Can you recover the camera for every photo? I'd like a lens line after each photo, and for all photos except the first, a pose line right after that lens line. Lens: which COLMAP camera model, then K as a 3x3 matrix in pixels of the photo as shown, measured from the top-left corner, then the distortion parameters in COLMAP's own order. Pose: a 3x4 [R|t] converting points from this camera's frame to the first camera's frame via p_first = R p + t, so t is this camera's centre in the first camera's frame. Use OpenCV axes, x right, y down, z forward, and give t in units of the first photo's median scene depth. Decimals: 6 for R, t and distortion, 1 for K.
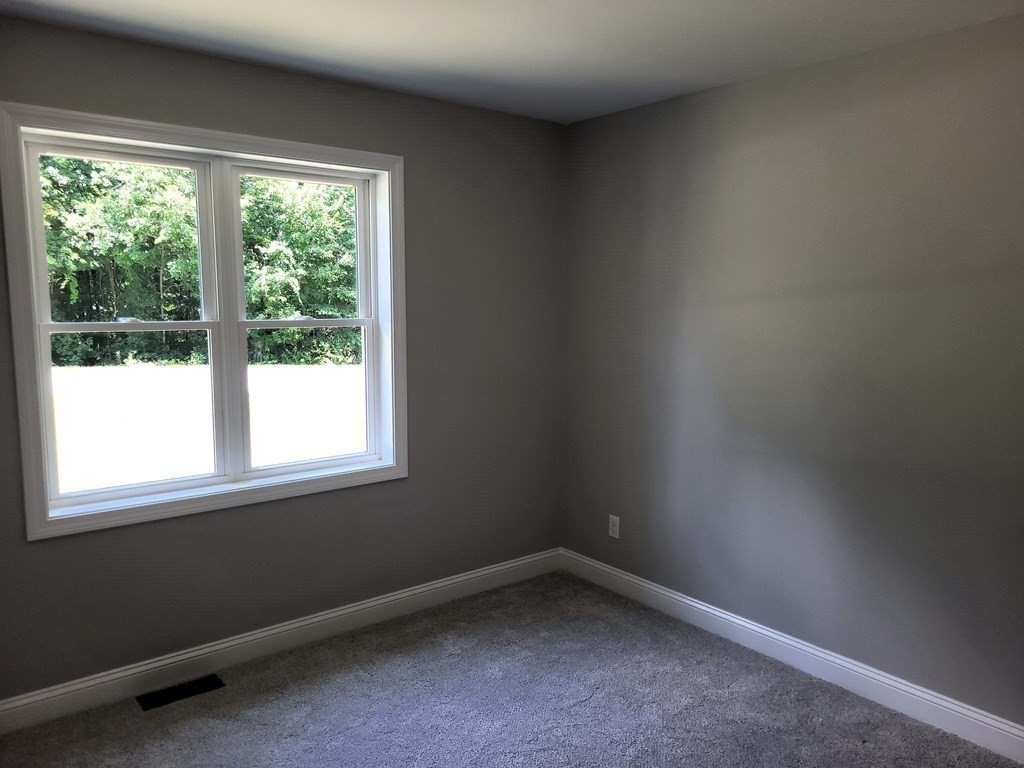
lens RADIAL K [[778.0, 0, 520.9], [0, 778.0, 383.2], [0, 0, 1]] dist [0.044315, -0.023253]
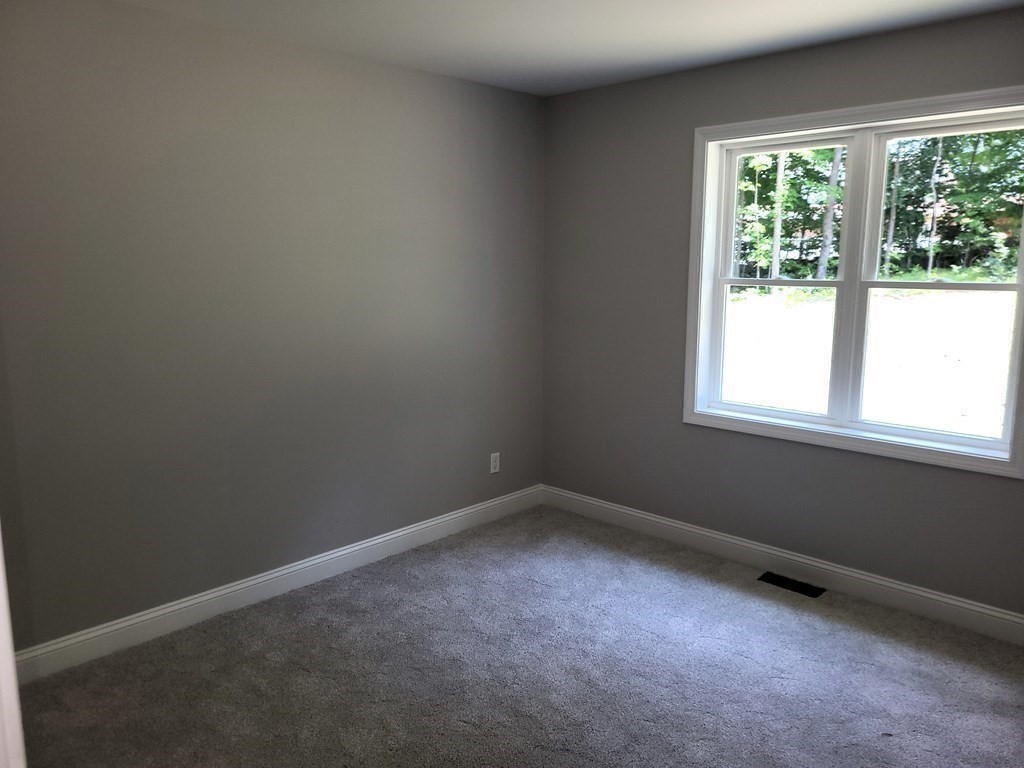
lens RADIAL K [[778.0, 0, 520.9], [0, 778.0, 383.2], [0, 0, 1]] dist [0.044315, -0.023253]
pose [[0.070994, 0.161960, -0.984240, 0.696860], [-0.102108, 0.982726, 0.154346, -0.061040], [0.992237, 0.089541, 0.086305, 0.460644]]
